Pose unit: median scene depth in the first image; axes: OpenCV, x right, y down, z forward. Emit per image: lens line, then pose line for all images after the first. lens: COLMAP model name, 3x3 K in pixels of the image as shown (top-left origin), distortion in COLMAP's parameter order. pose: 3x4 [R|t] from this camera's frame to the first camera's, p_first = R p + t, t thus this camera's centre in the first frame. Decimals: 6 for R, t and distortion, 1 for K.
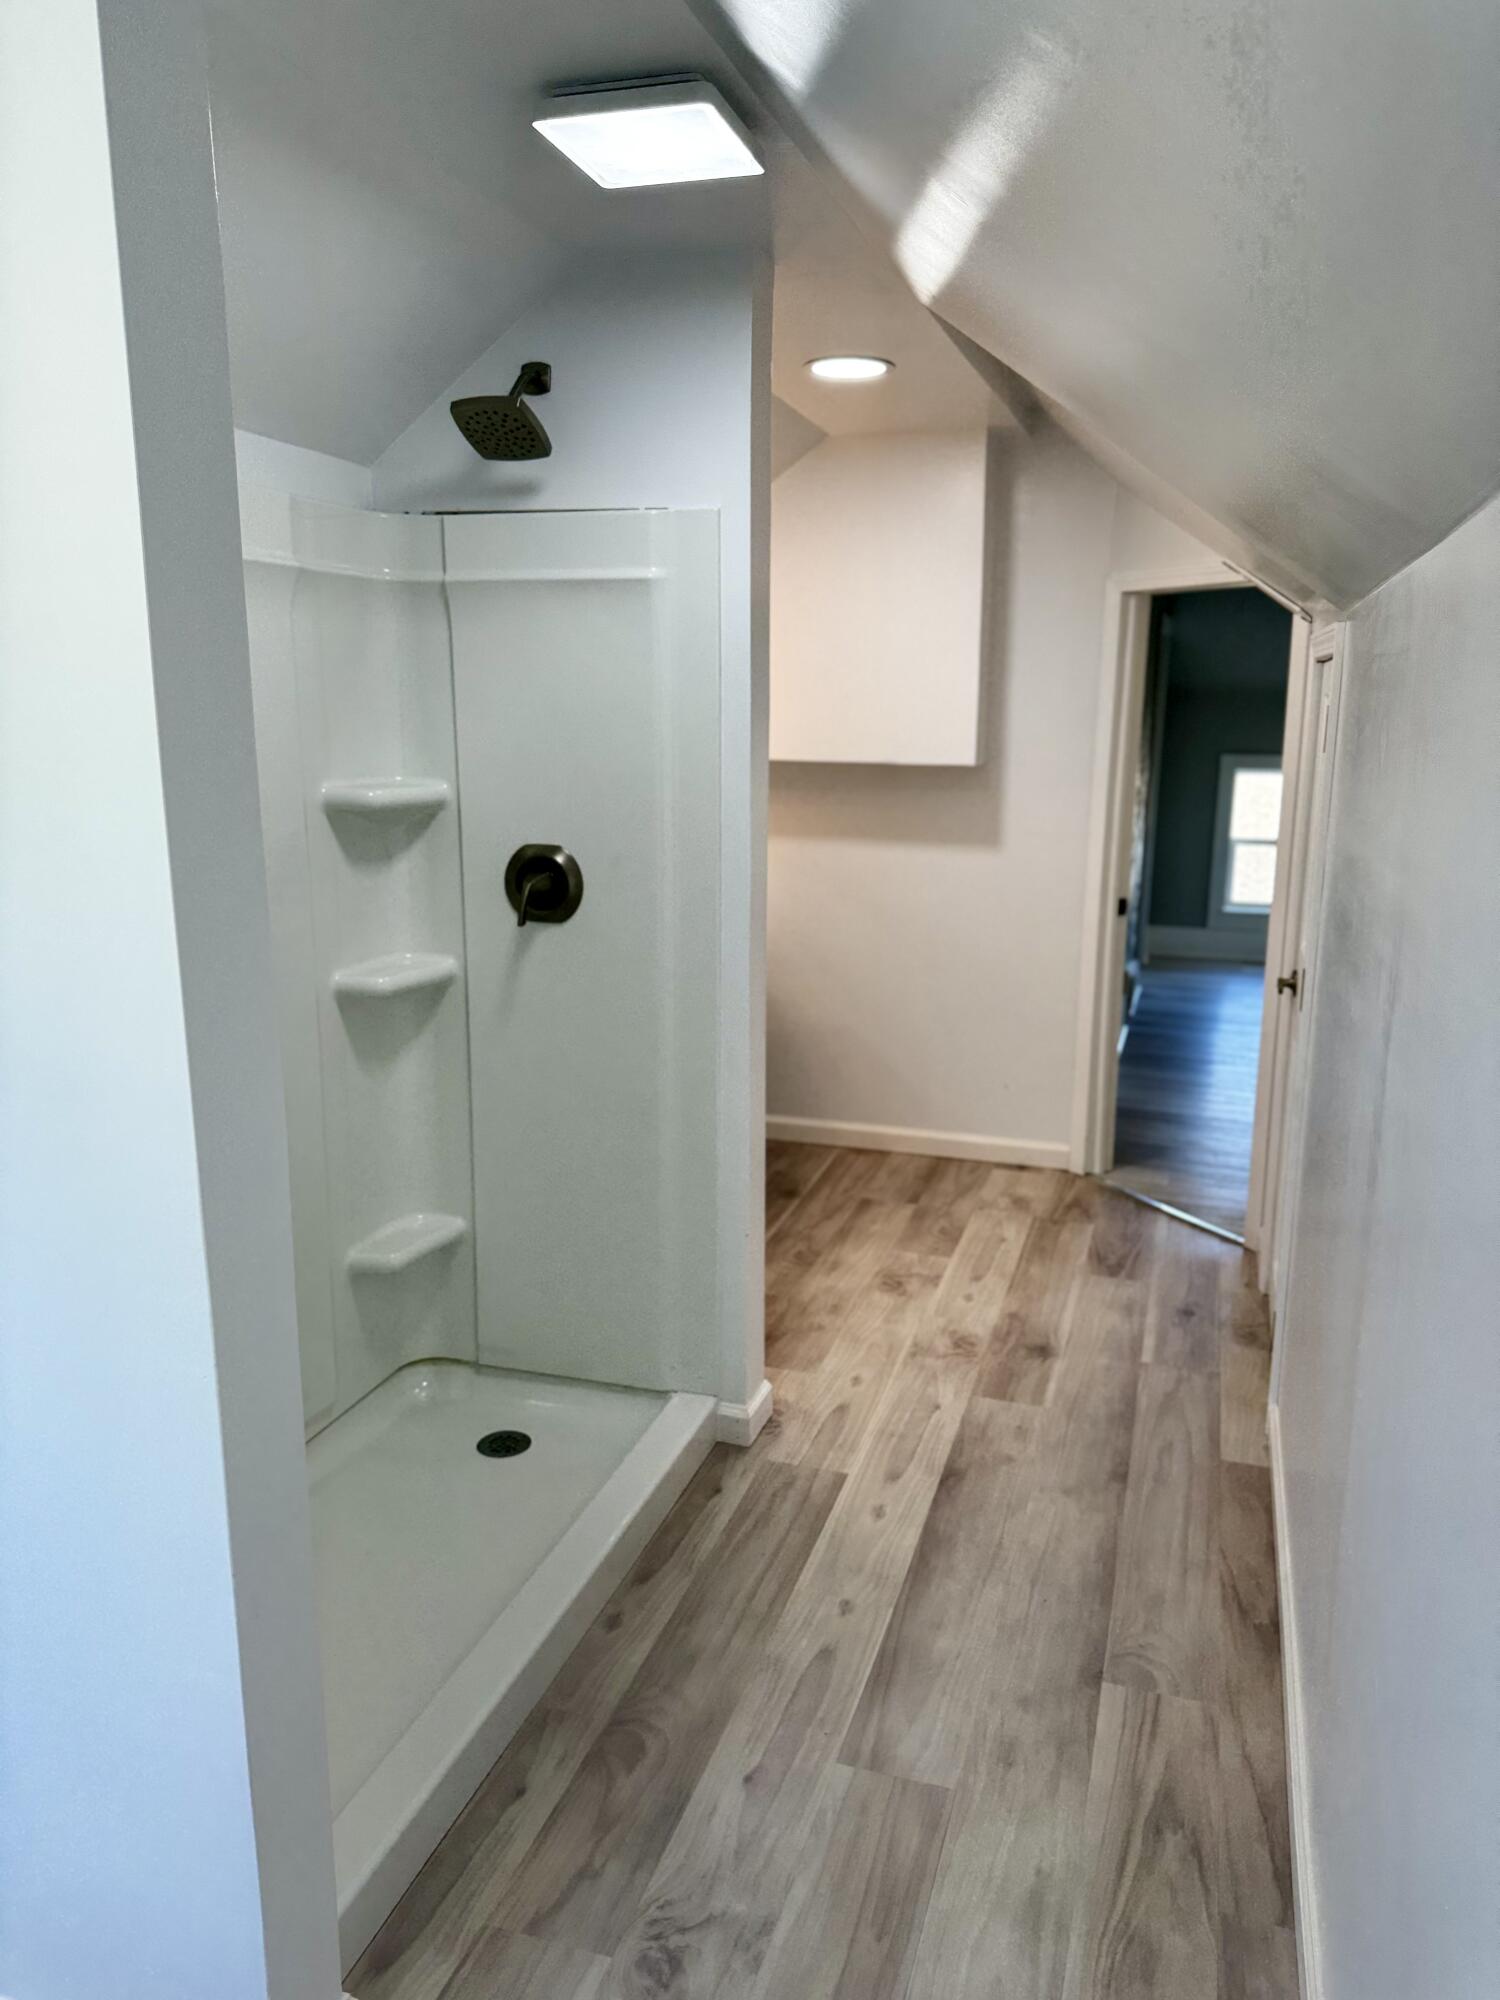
lens RADIAL K [[1436.4, 0, 750.0], [0, 1436.4, 1000.0], [0, 0, 1]] dist [0.032775, -0.035263]
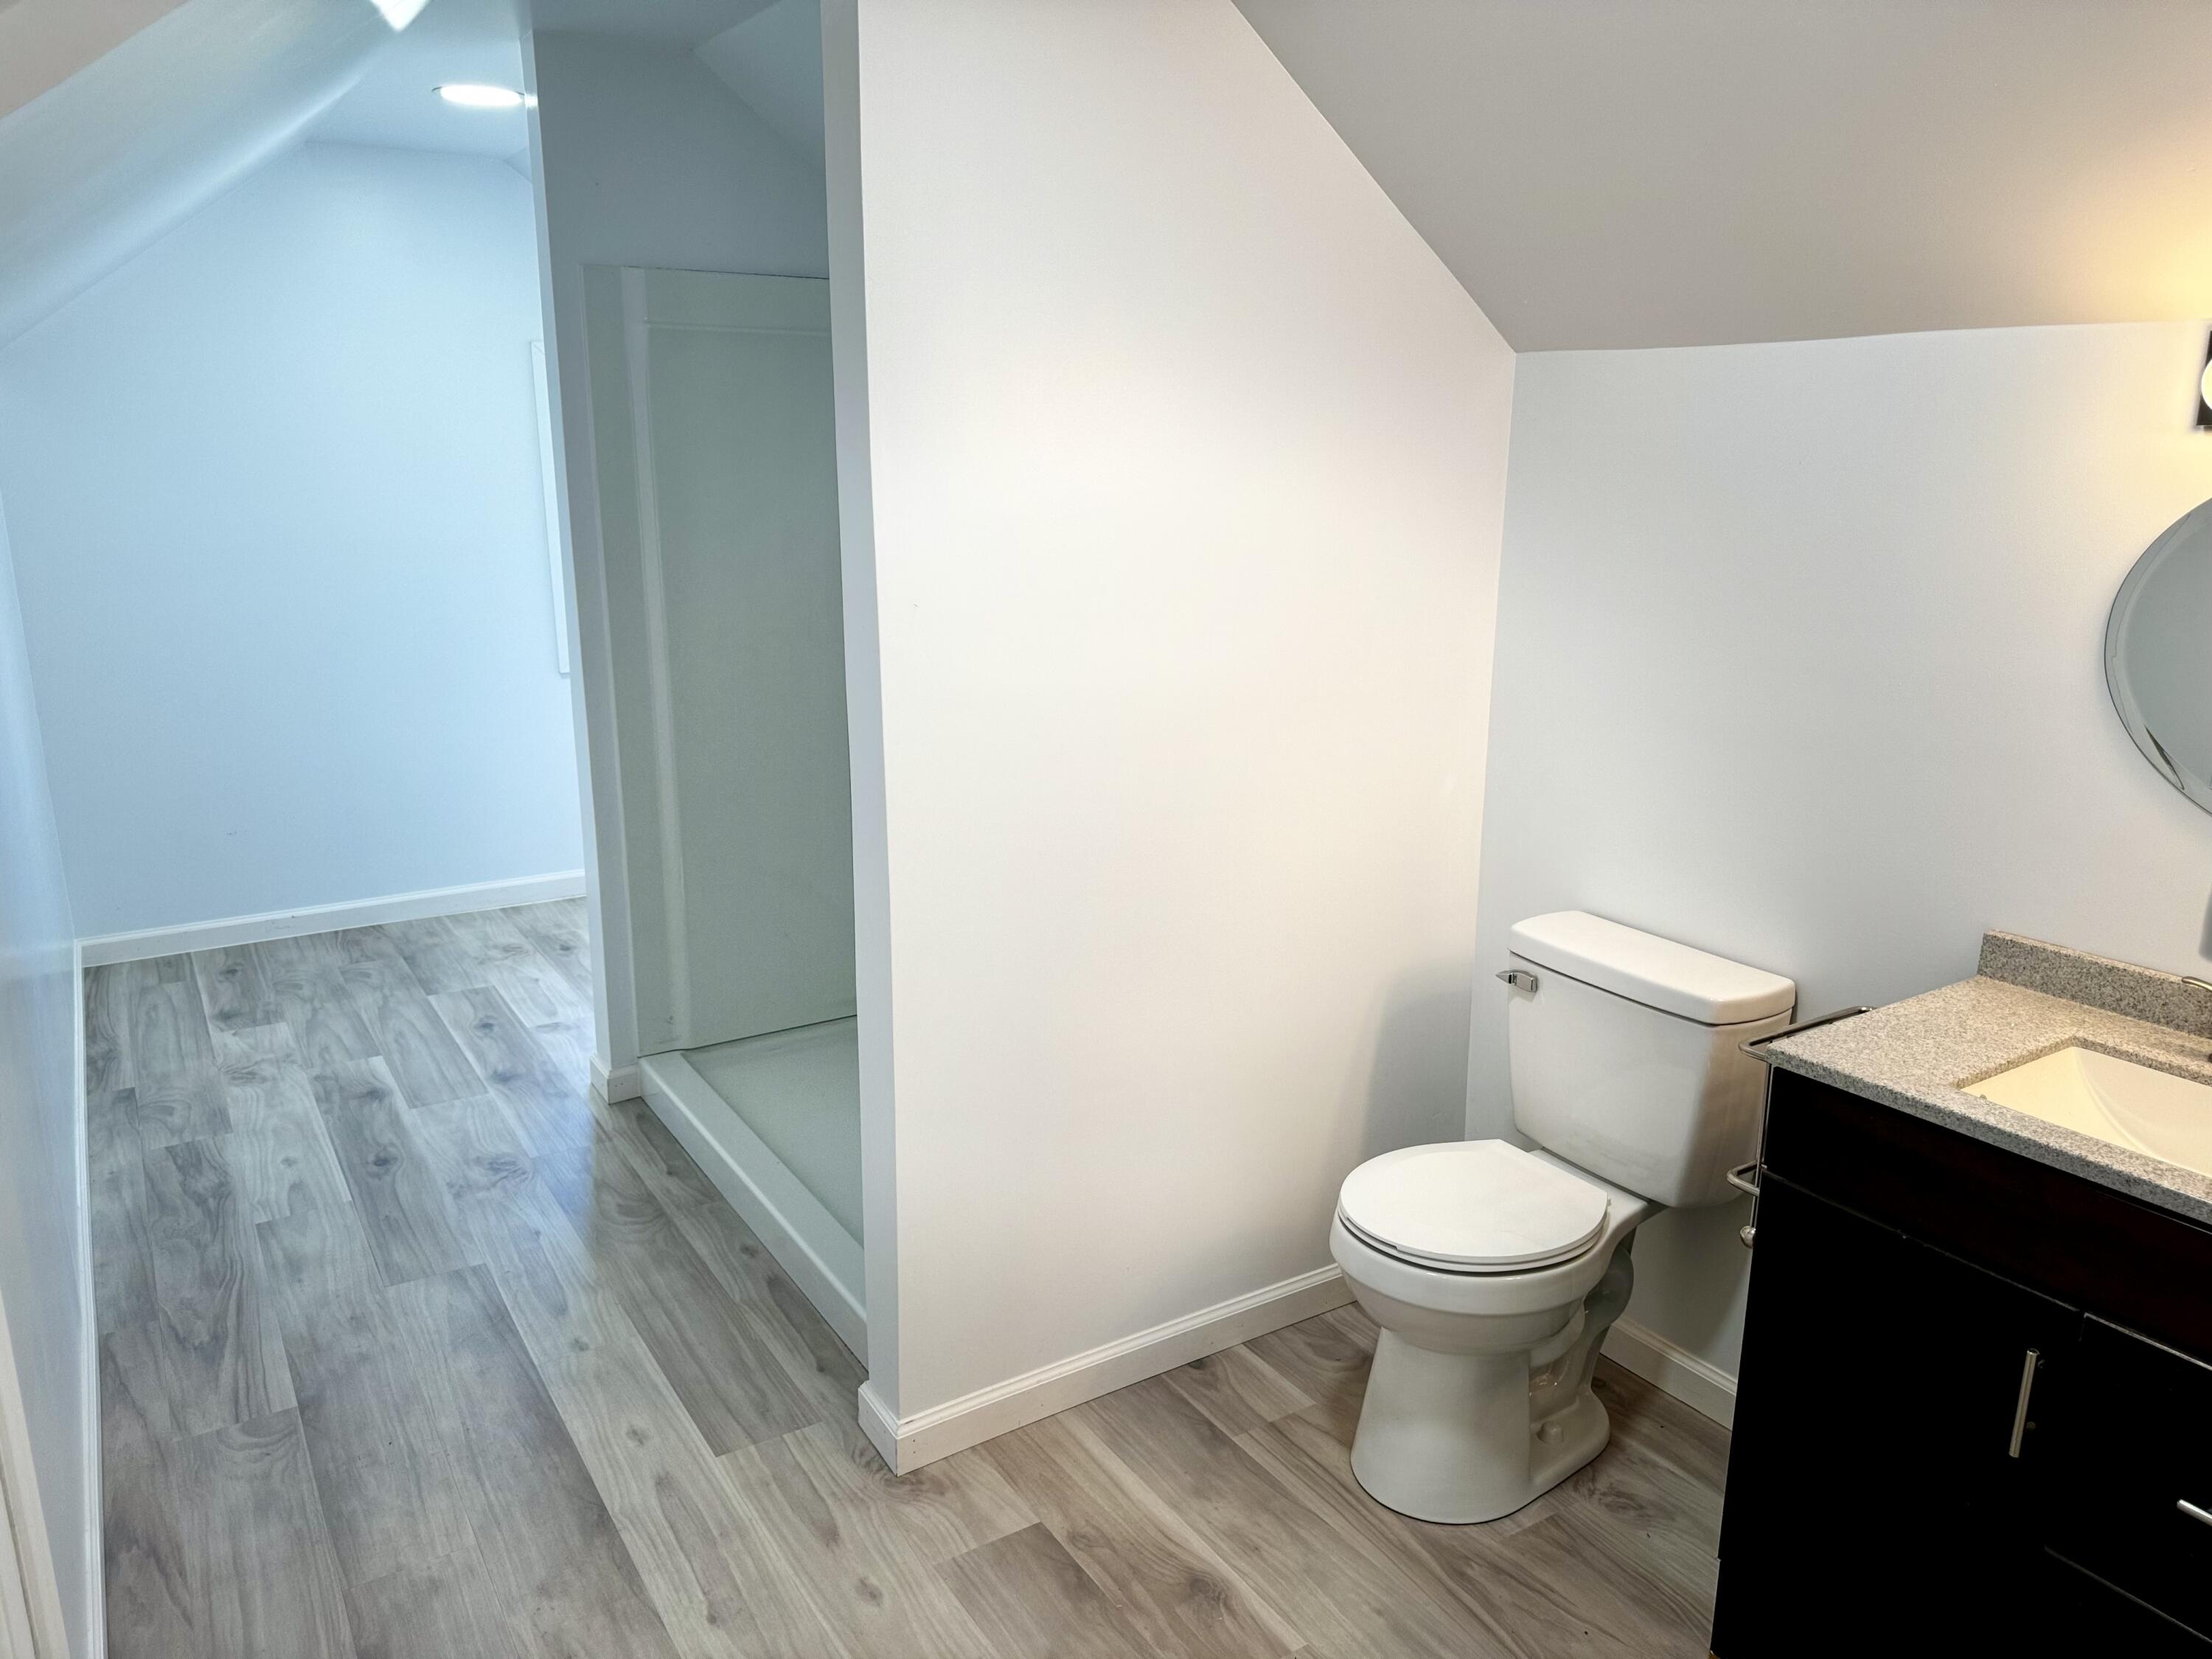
lens RADIAL K [[1588.6, 0, 1106.0], [0, 1588.6, 829.5], [0, 0, 1]] dist [0.032775, -0.035263]
pose [[-0.639376, 0.177640, -0.748092, 0.603172], [-0.173500, 0.914520, 0.365446, -0.384253], [0.749064, 0.363451, -0.553902, 1.762463]]
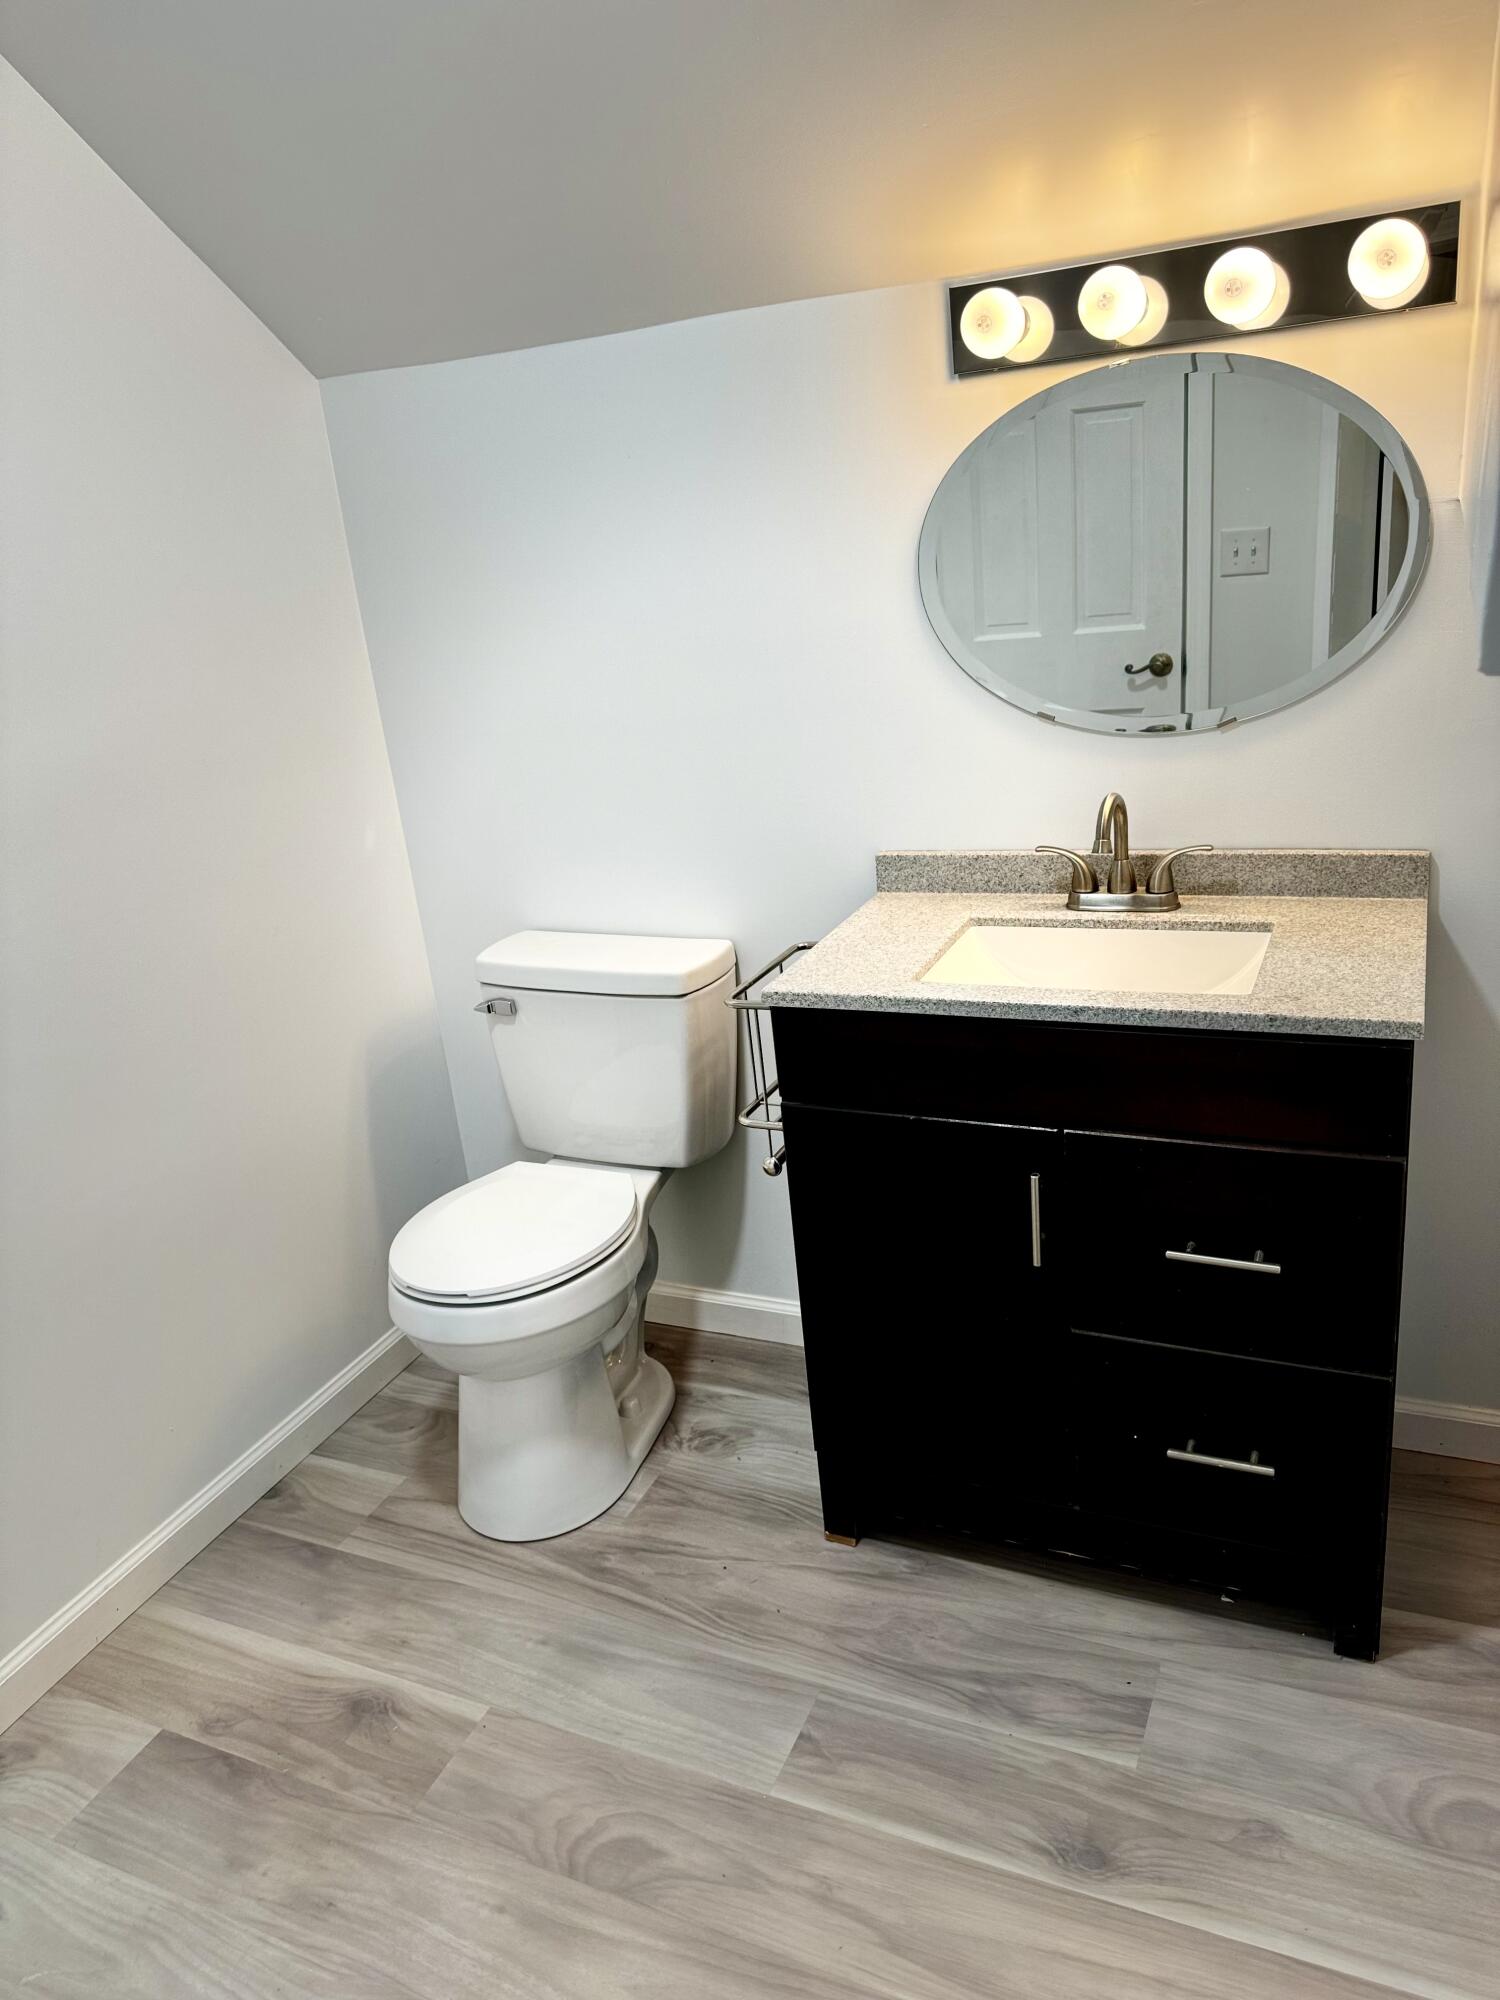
lens RADIAL K [[1436.4, 0, 750.0], [0, 1436.4, 1000.0], [0, 0, 1]] dist [0.032775, -0.035263]
pose [[-0.126428, 0.328560, -0.935983, 0.544909], [-0.114019, 0.932487, 0.342734, -0.315914], [0.985401, 0.150051, -0.080431, 1.670586]]
